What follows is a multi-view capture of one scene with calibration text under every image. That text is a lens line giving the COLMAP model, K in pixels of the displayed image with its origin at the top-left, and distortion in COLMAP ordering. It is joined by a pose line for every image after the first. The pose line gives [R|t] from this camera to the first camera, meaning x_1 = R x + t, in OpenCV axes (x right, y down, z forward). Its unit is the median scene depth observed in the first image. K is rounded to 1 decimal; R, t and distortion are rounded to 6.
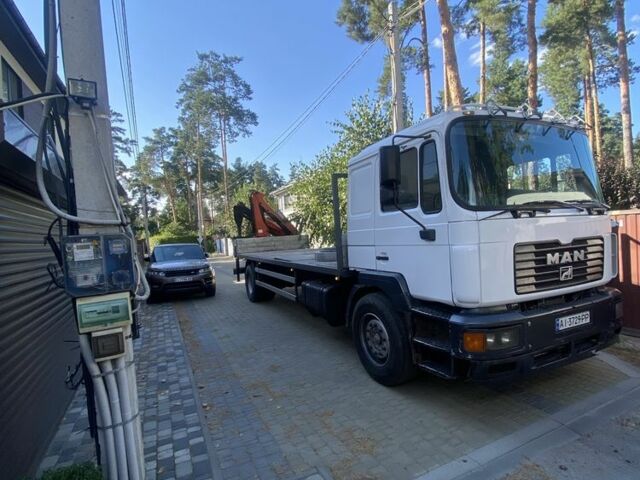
lens RADIAL K [[335.9, 0, 320.0], [0, 335.9, 240.0], [0, 0, 1]] dist [-0.004363, -0.001741]
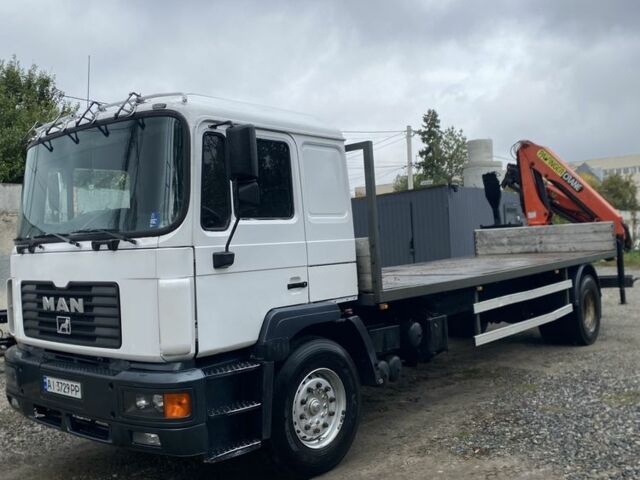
lens RADIAL K [[632.0, 0, 294.3], [0, 632.0, 227.8], [0, 0, 1]] dist [0.002113, -0.002246]
pose [[0.426280, 0.017119, -0.904429, 2.273769], [0.017851, 0.999467, 0.027331, -0.156874], [0.904415, -0.027795, 0.425747, 0.859070]]
